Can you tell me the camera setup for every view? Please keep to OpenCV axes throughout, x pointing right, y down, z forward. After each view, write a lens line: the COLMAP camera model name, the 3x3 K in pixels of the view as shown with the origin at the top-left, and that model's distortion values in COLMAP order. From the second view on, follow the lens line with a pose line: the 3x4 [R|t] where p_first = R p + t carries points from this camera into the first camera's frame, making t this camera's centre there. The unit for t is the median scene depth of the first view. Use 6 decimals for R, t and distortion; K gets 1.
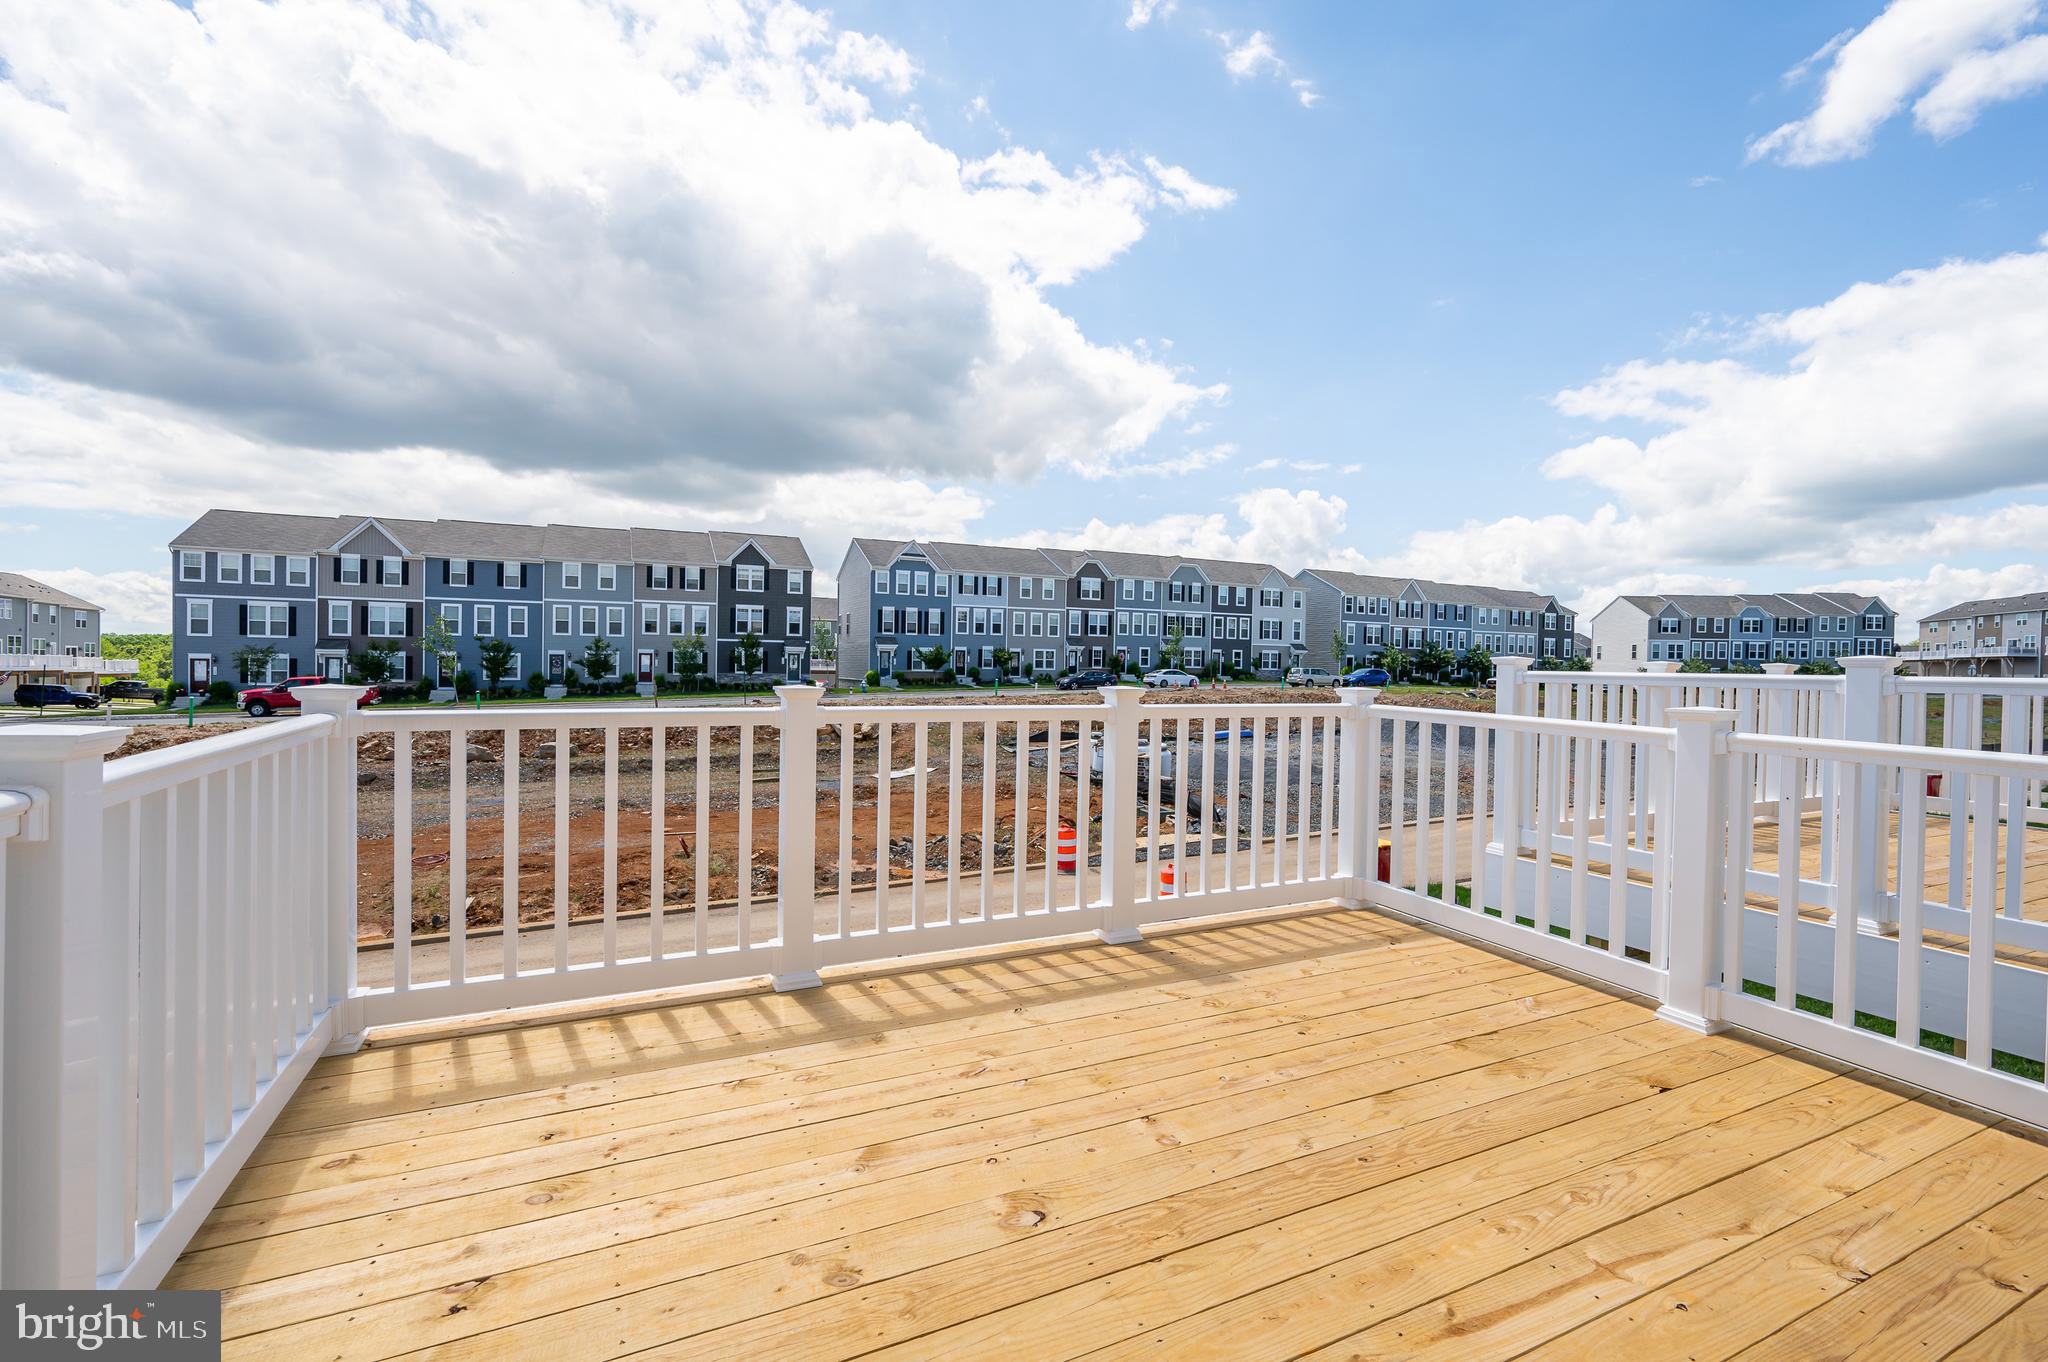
lens RADIAL K [[891.6, 0, 1019.2], [0, 891.6, 675.0], [0, 0, 1]] dist [-0.001596, -0.000161]
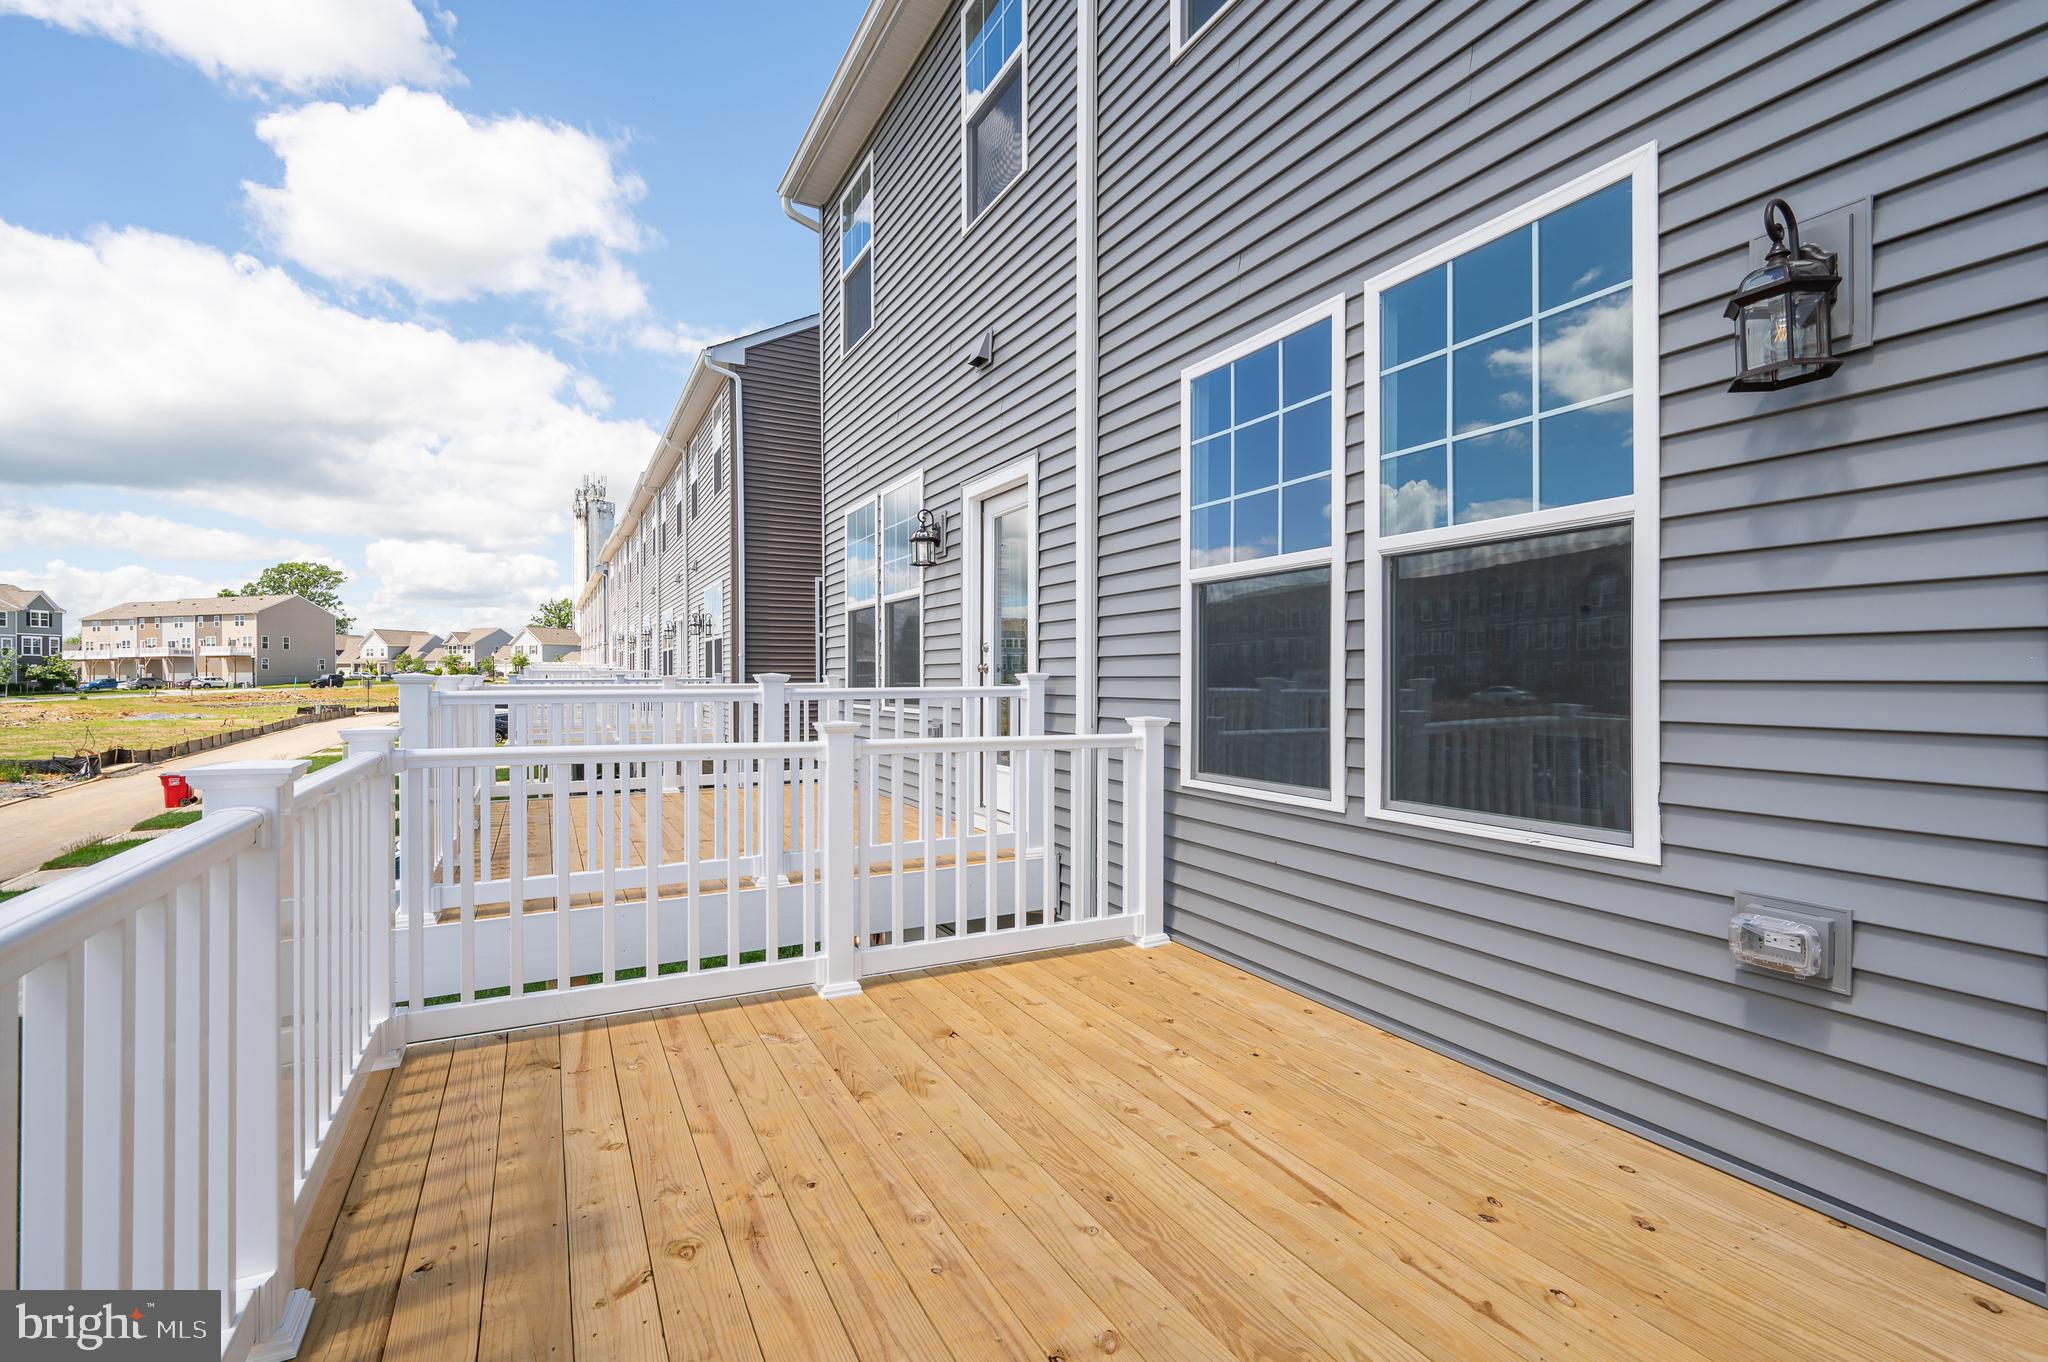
lens RADIAL K [[891.6, 0, 1018.7], [0, 891.6, 683.5], [0, 0, 1]] dist [-0.001596, -0.000161]
pose [[-0.047360, -0.025134, 0.998562, -0.388061], [0.013853, 0.999571, 0.025817, -0.037525], [-0.998782, 0.015056, -0.046992, 0.754366]]
